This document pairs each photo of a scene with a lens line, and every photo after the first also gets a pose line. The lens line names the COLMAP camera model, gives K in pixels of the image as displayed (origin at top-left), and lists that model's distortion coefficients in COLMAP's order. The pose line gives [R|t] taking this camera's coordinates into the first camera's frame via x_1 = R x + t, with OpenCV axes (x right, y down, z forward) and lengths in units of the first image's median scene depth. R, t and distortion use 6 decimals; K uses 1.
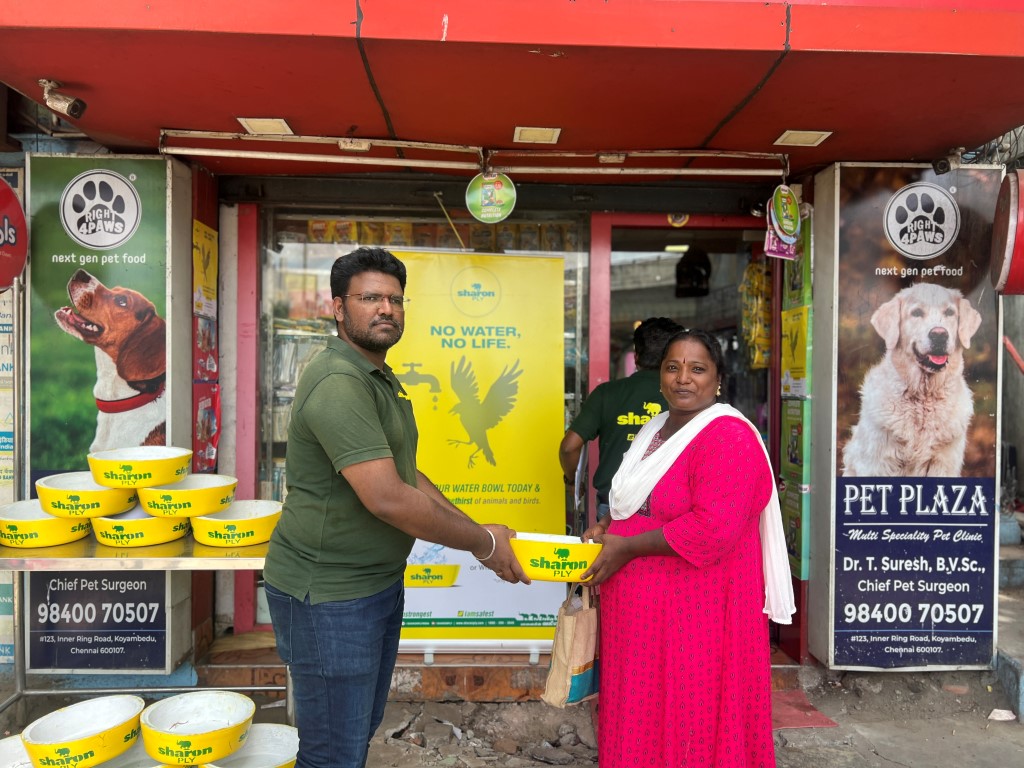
lens RADIAL K [[760.5, 0, 508.9], [0, 760.5, 391.3], [0, 0, 1]] dist [0.043505, -0.049332]
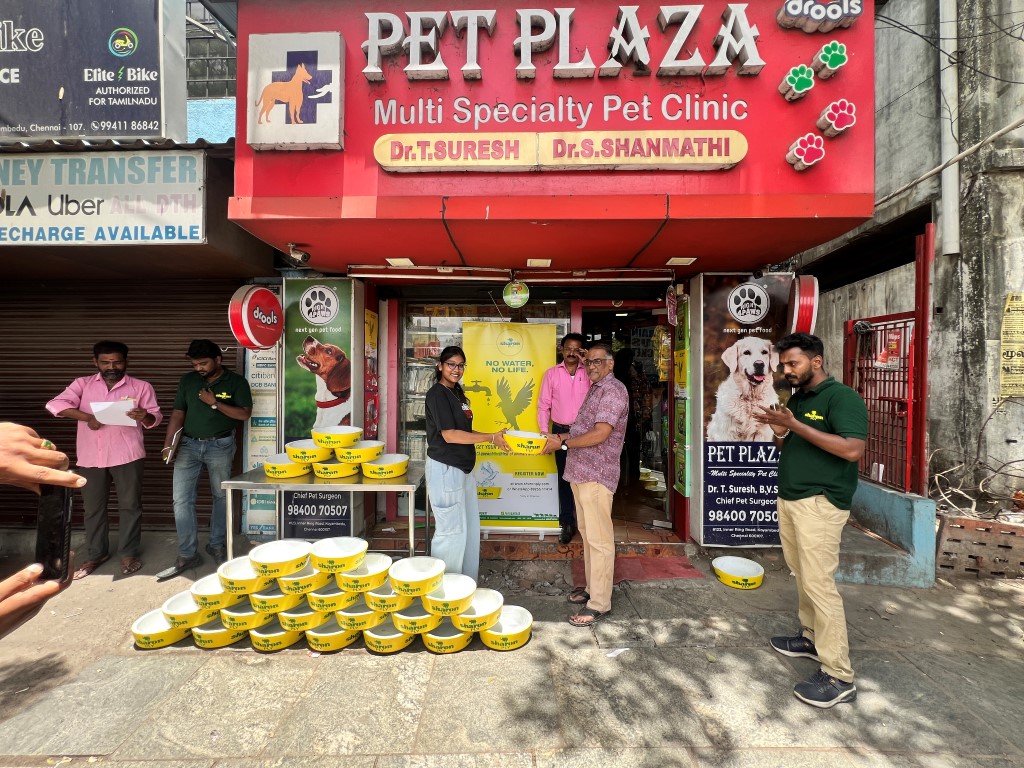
lens RADIAL K [[406.0, 0, 512.7], [0, 406.0, 380.3], [0, 0, 1]] dist [-0.004296, 0.000254]
pose [[0.998147, -0.006250, -0.060530, 0.026610], [0.005138, 0.999815, -0.018517, -0.020277], [0.060635, 0.018172, 0.997995, -0.008983]]
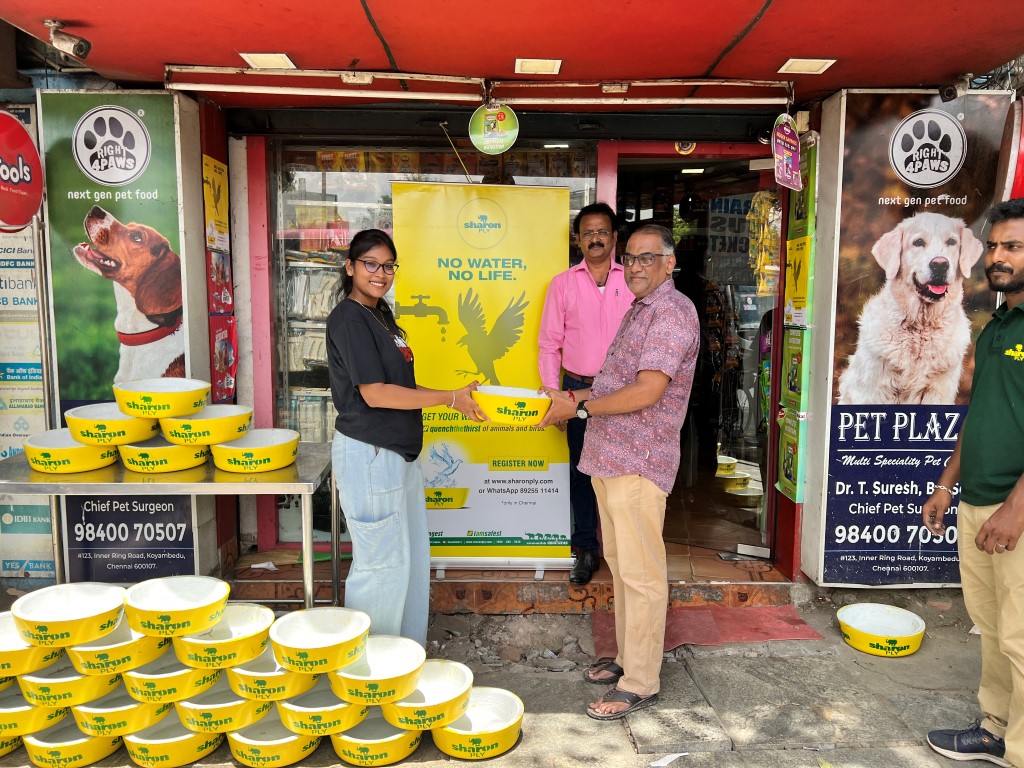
lens RADIAL K [[760.5, 0, 513.3], [0, 760.5, 385.5], [0, 0, 1]] dist [0.043505, -0.049332]
pose [[0.999698, -0.002143, -0.024492, 0.024516], [0.004461, 0.995472, 0.094955, -0.013566], [0.024178, -0.095035, 0.995180, -0.030890]]
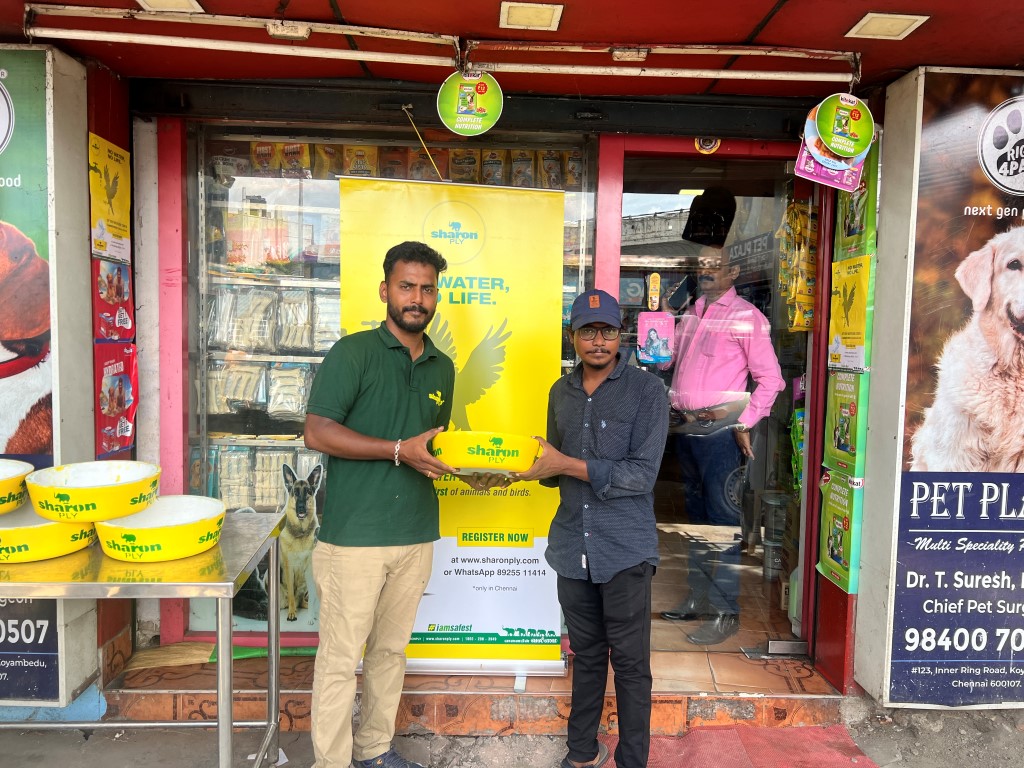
lens RADIAL K [[760.5, 0, 508.3], [0, 760.5, 390.5], [0, 0, 1]] dist [0.043505, -0.049332]
pose [[0.999923, 0.012236, 0.002167, 0.015481], [-0.012343, 0.998178, 0.059067, -0.014138], [-0.001441, -0.059089, 0.998252, 0.206675]]
